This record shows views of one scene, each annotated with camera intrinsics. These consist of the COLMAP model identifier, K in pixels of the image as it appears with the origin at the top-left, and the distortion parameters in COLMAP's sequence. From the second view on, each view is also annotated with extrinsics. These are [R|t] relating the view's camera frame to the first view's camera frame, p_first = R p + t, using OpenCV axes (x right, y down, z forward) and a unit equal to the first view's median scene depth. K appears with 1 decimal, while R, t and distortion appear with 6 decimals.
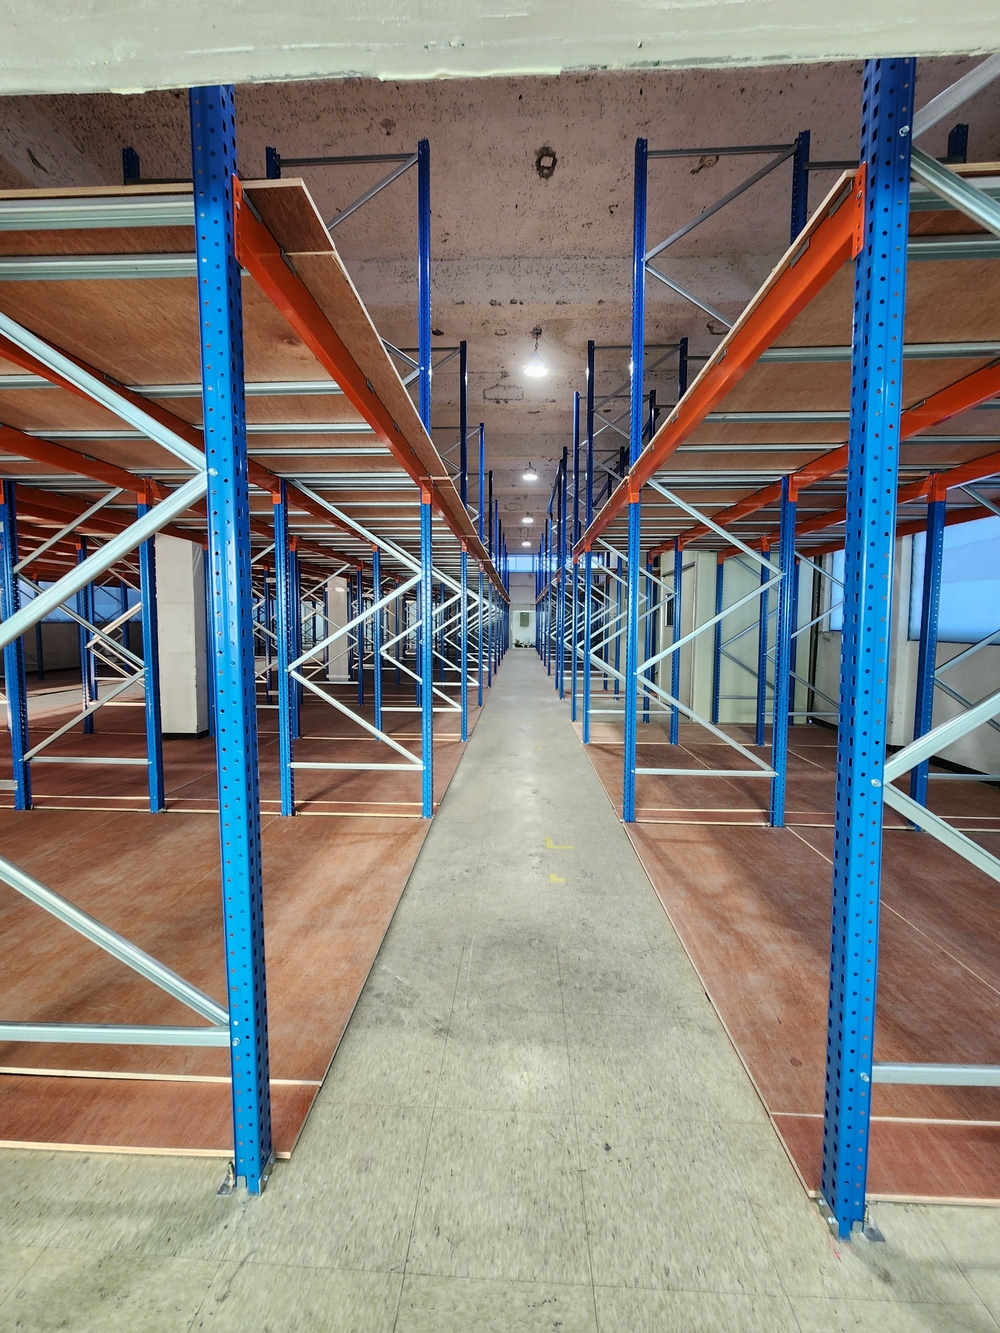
lens RADIAL K [[540.5, 0, 498.8], [0, 540.5, 659.4], [0, 0, 1]] dist [0.002142, 0.000399]
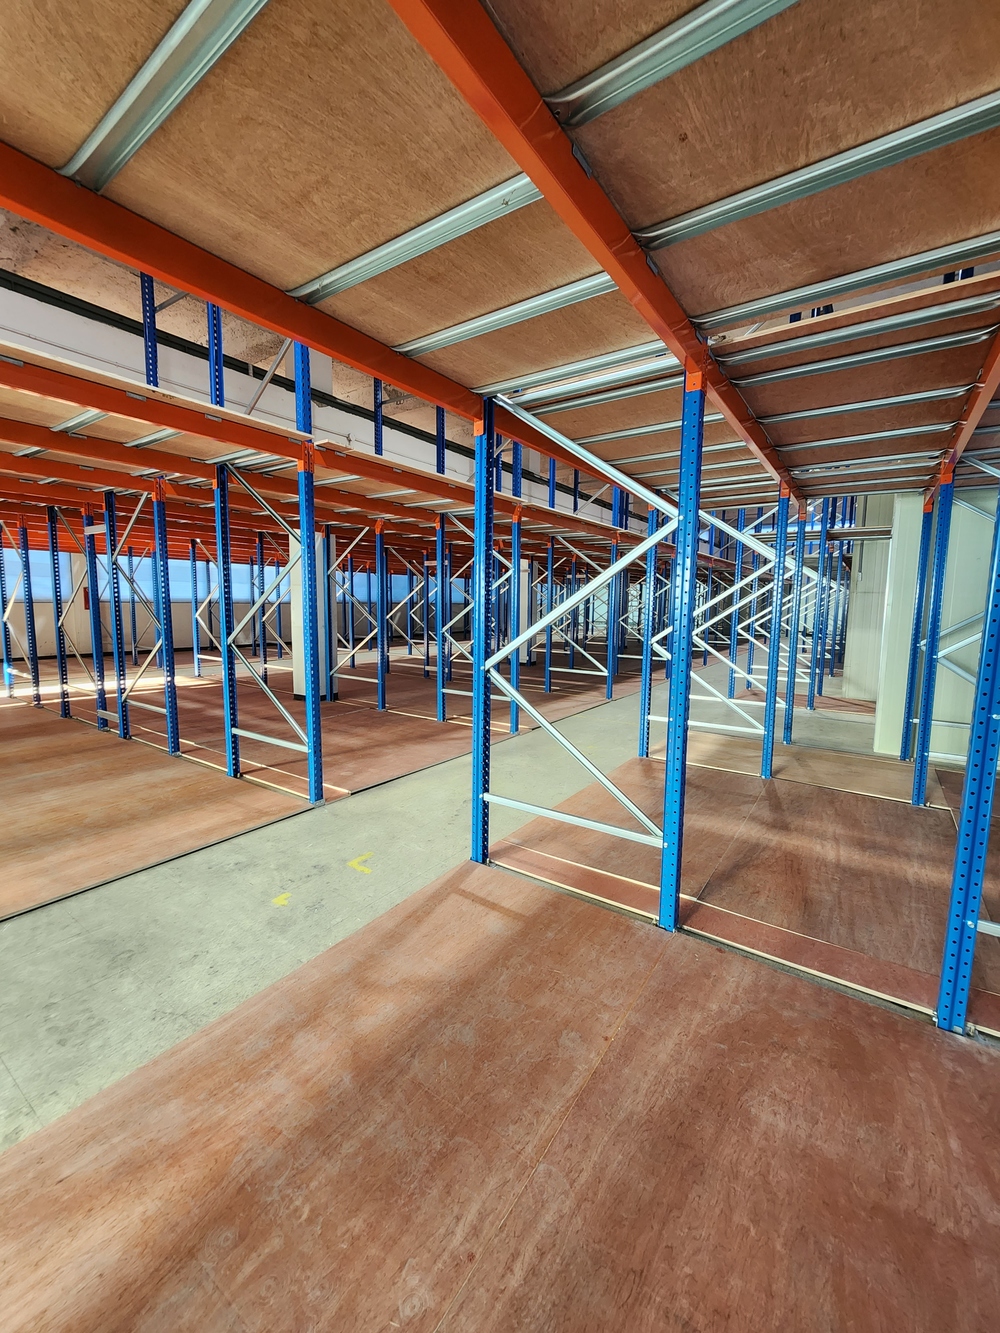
lens RADIAL K [[540.5, 0, 503.1], [0, 540.5, 662.7], [0, 0, 1]] dist [0.002142, 0.000399]
pose [[0.840270, 0.069833, -0.537652, 0.021319], [-0.044120, 0.997189, 0.060567, -0.032203], [0.540370, -0.027171, 0.840989, 0.410086]]
